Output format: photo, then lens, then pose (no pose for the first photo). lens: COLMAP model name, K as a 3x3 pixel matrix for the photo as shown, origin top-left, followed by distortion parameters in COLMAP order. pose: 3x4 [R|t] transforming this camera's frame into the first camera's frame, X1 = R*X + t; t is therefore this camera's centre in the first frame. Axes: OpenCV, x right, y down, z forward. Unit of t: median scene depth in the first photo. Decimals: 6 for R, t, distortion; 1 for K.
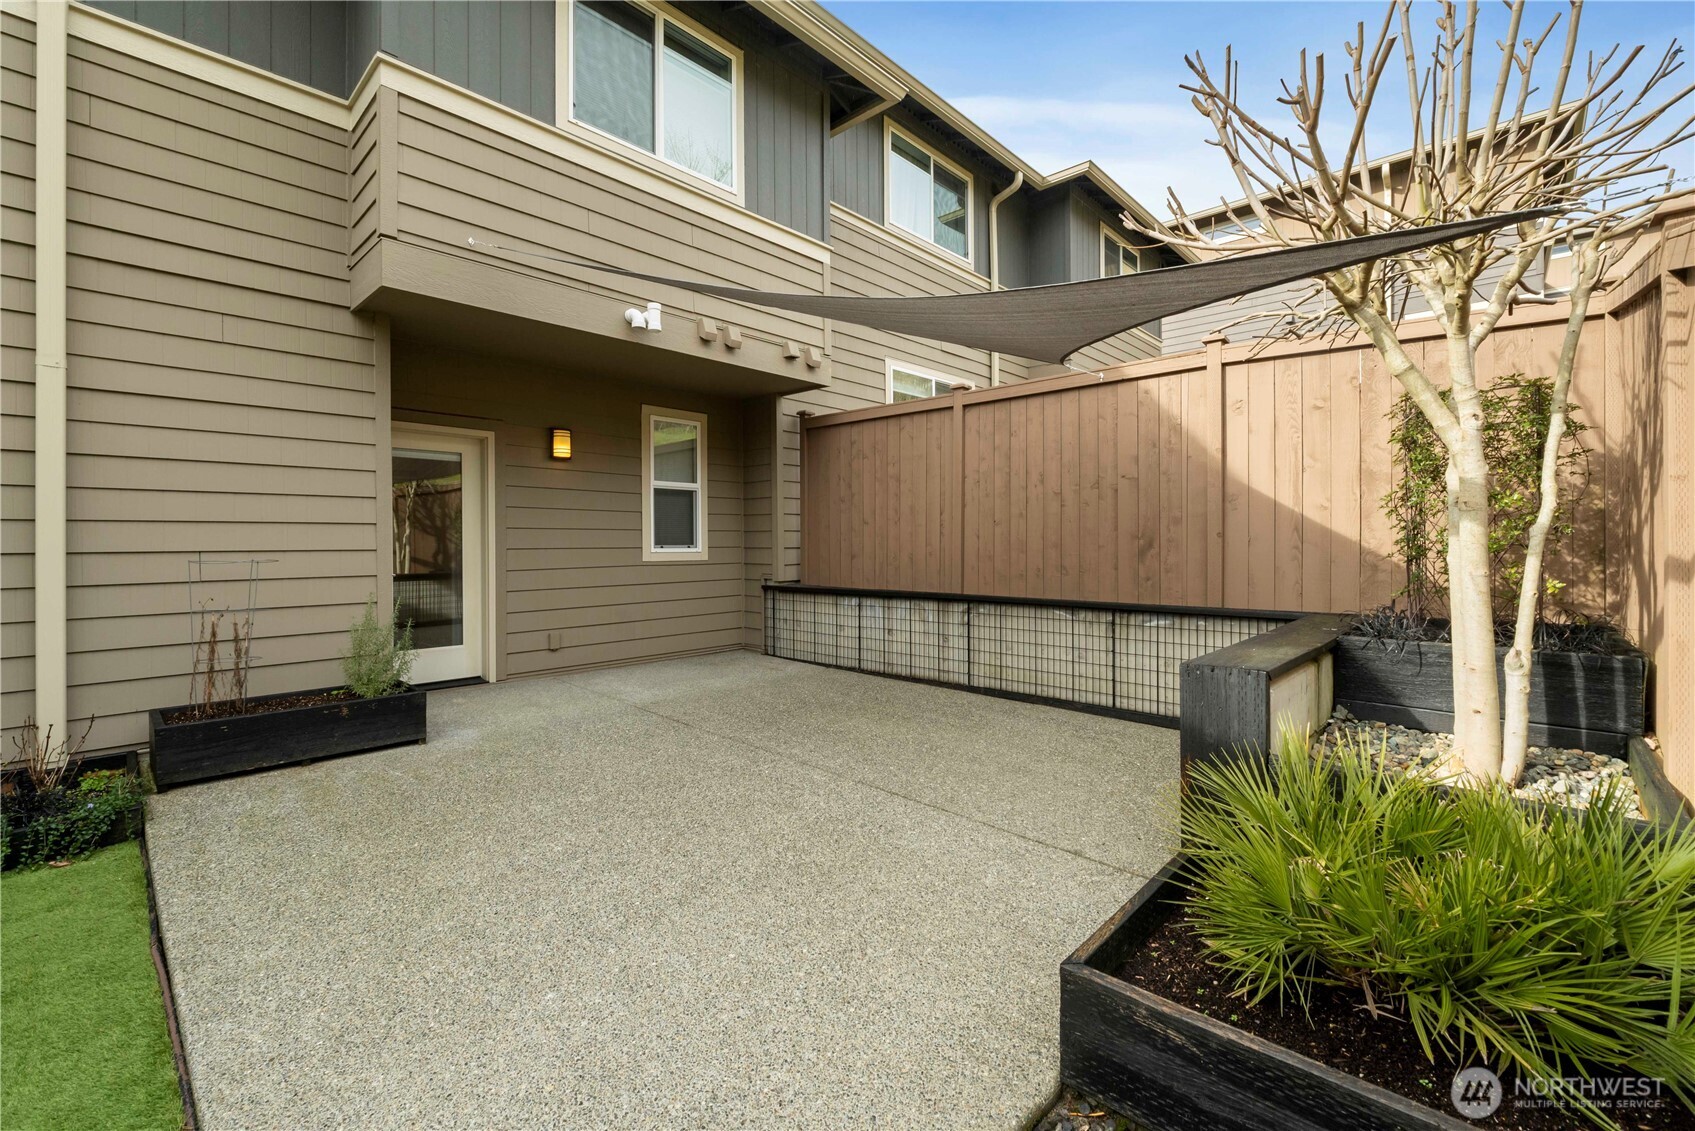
lens RADIAL K [[718.3, 0, 842.5], [0, 718.3, 541.3], [0, 0, 1]] dist [-0.003135, -0.000301]
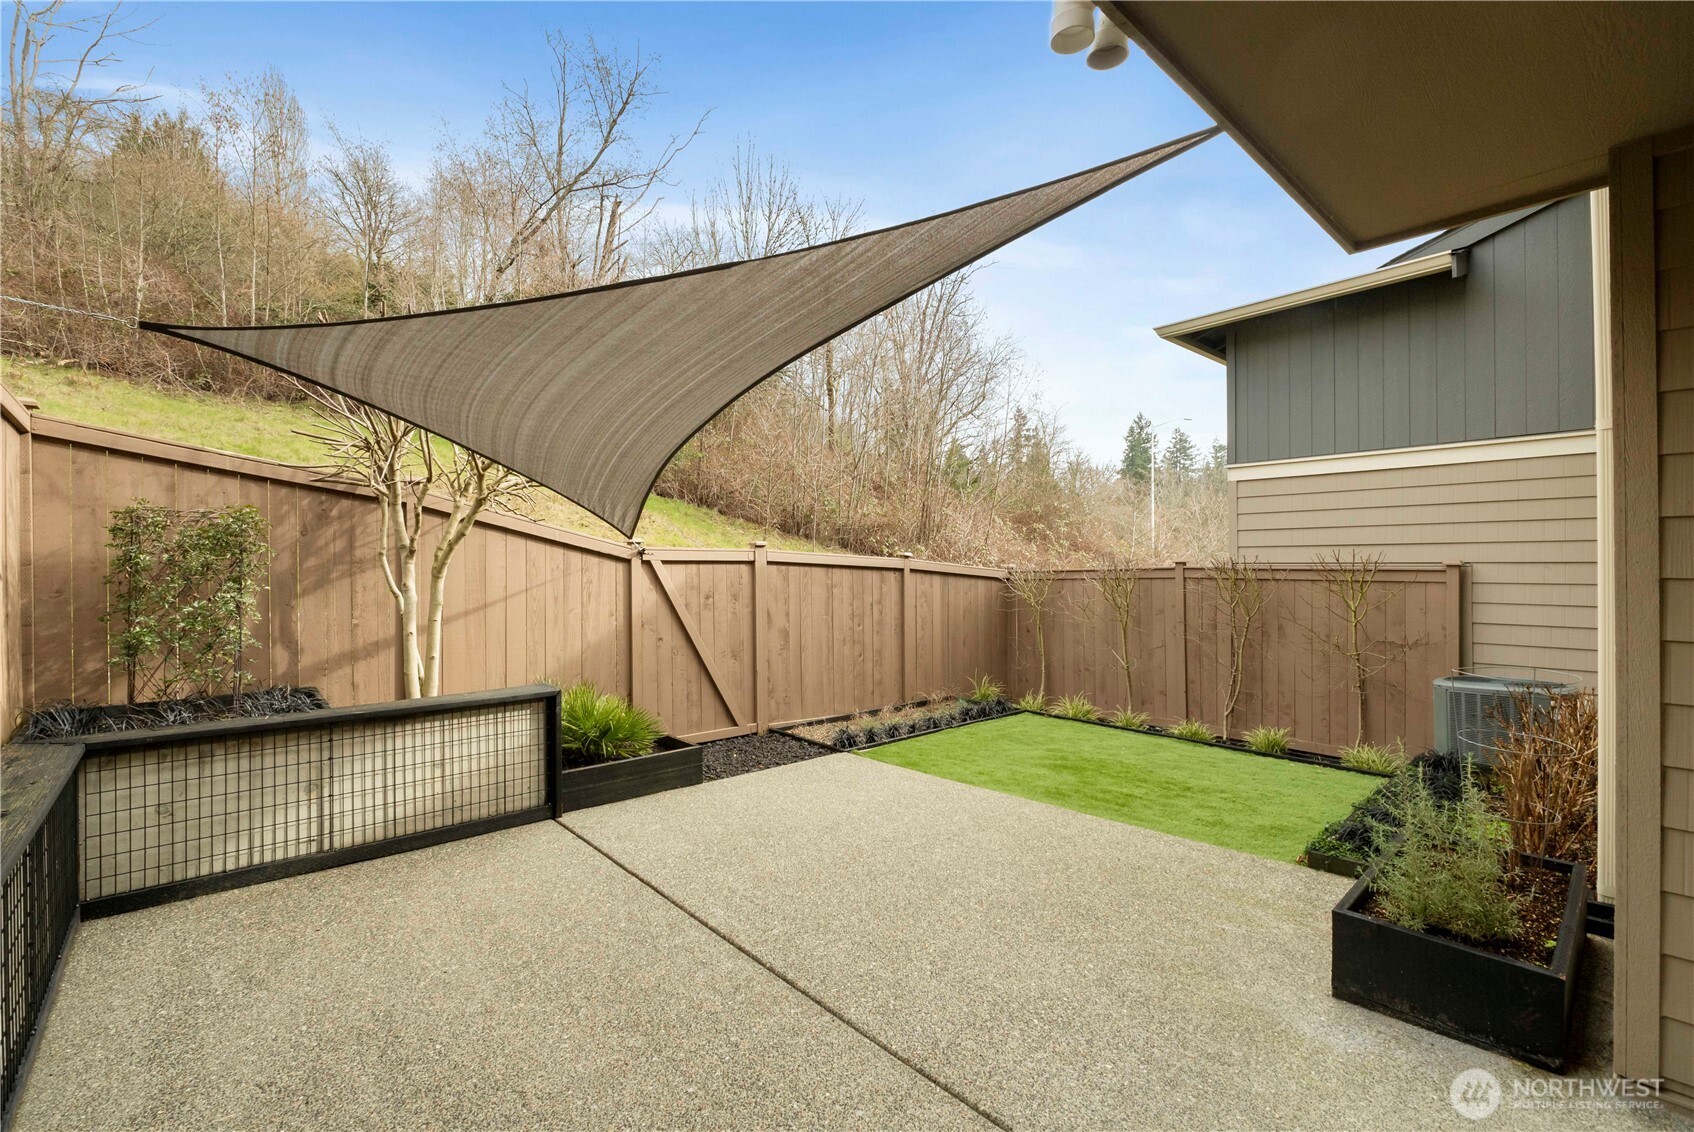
lens RADIAL K [[727.0, 0, 845.8], [0, 727.0, 561.1], [0, 0, 1]] dist [-0.003569, 0.000031]
pose [[-0.996967, 0.012457, 0.076824, -0.175770], [0.012514, 0.999922, 0.000251, -0.065439], [-0.076815, 0.001211, -0.997045, 1.256068]]
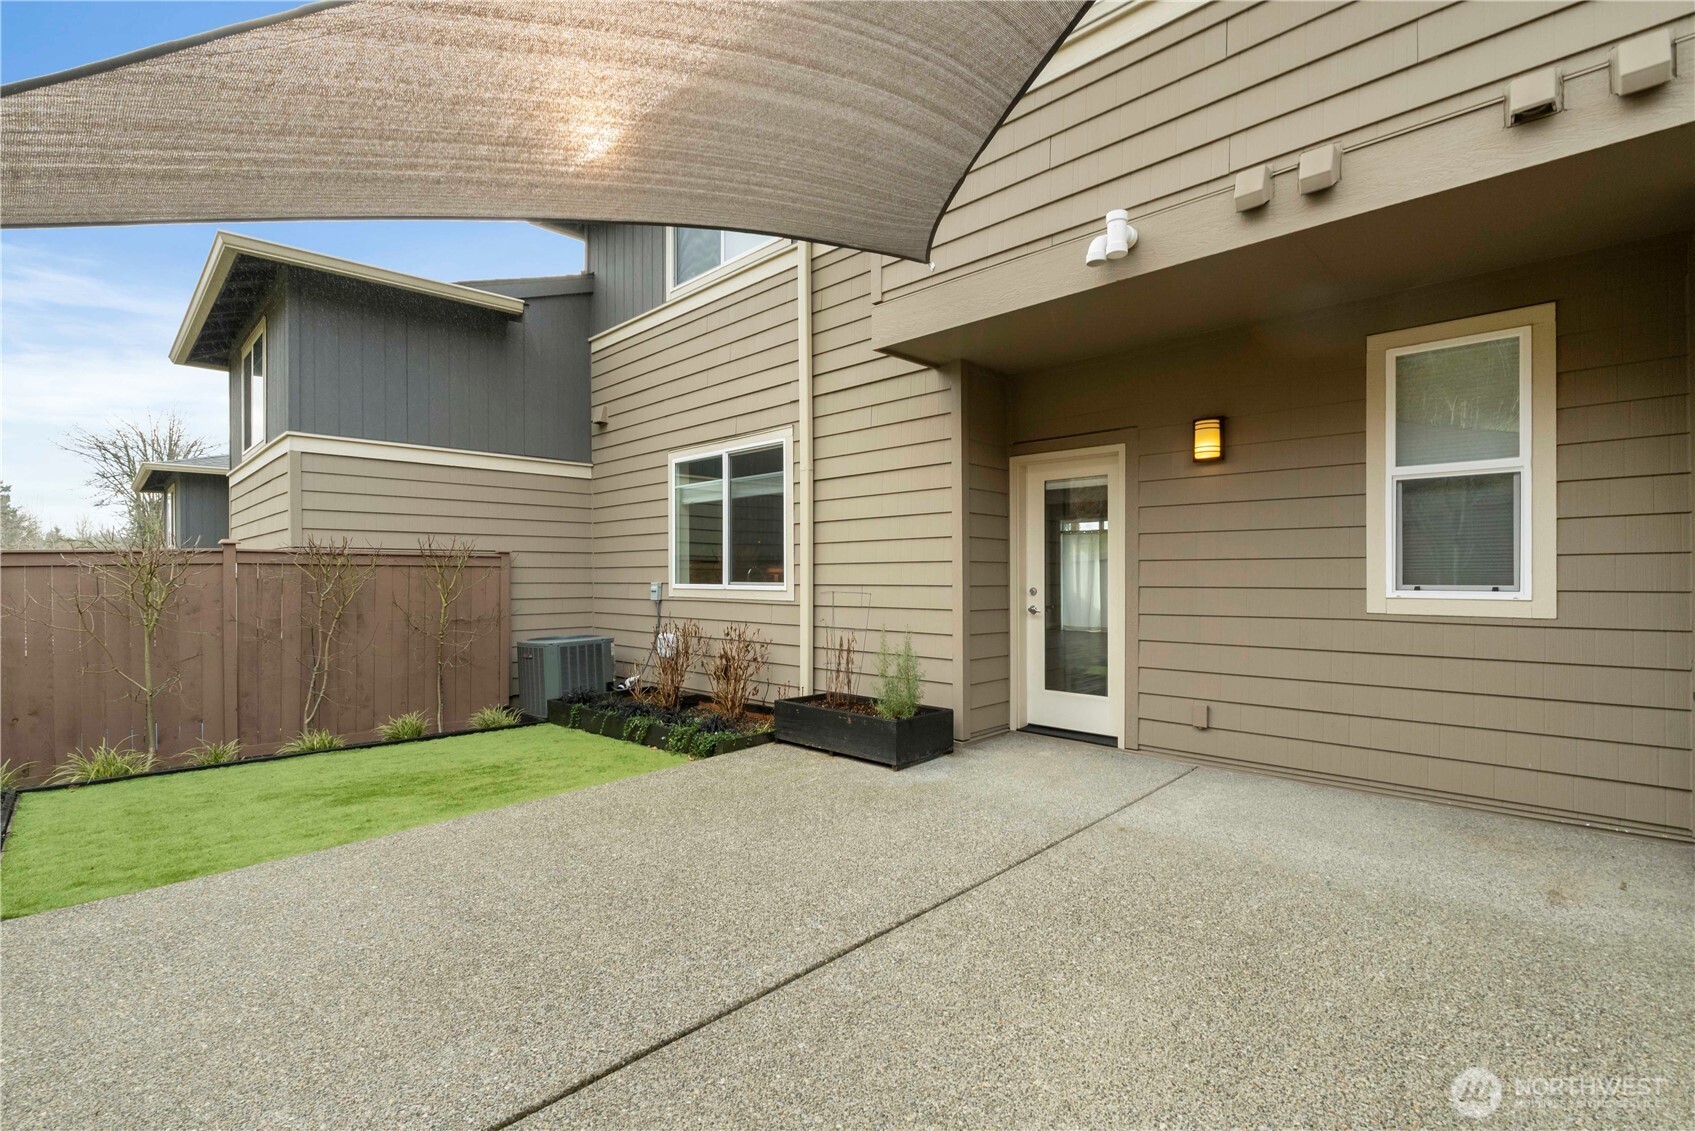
lens RADIAL K [[763.1, 0, 830.3], [0, 763.1, 577.4], [0, 0, 1]] dist [-0.012525, -0.000290]
pose [[-0.030579, 0.006549, -0.999511, 0.410406], [0.003363, 0.999974, 0.006449, -0.006464], [0.999527, -0.003164, -0.030600, 0.722773]]
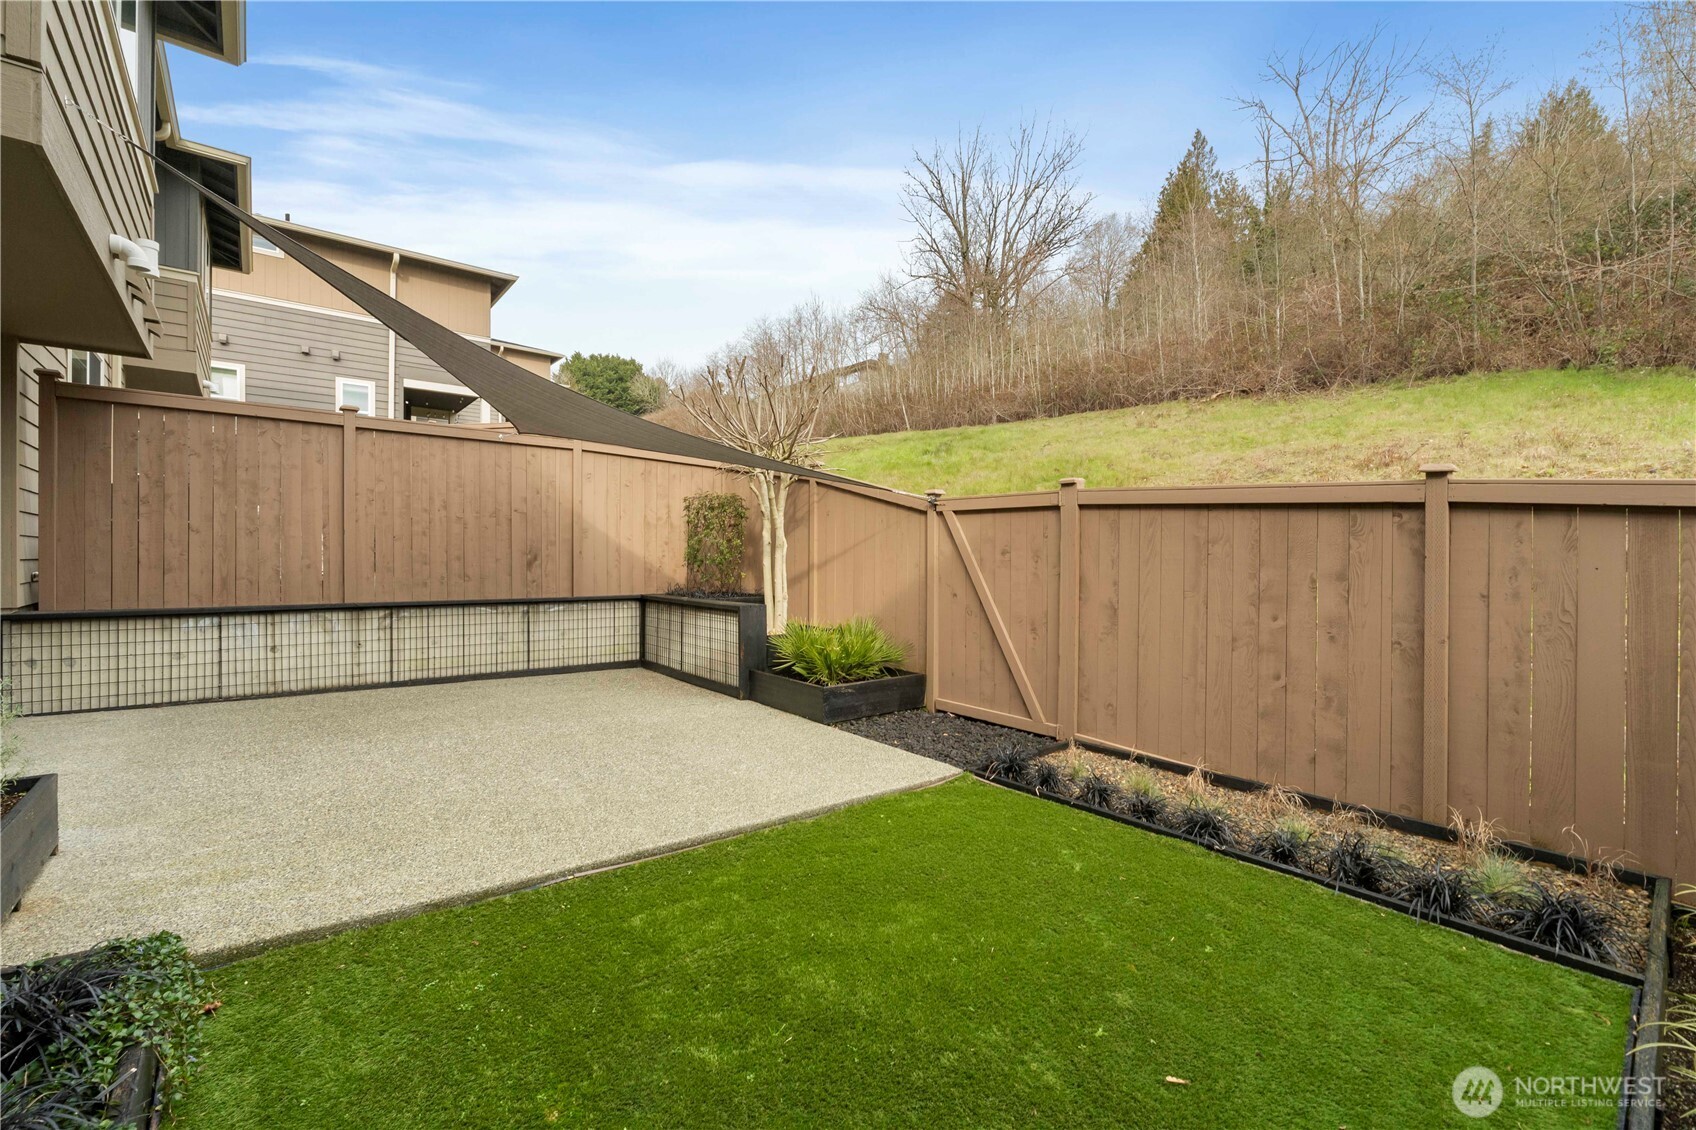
lens RADIAL K [[727.9, 0, 846.8], [0, 727.9, 560.1], [0, 0, 1]] dist [-0.003569, 0.000031]
pose [[0.120766, 0.004927, 0.992669, -0.888286], [-0.006306, 0.999971, -0.004196, 0.009235], [-0.992661, -0.005753, 0.120793, 0.154877]]
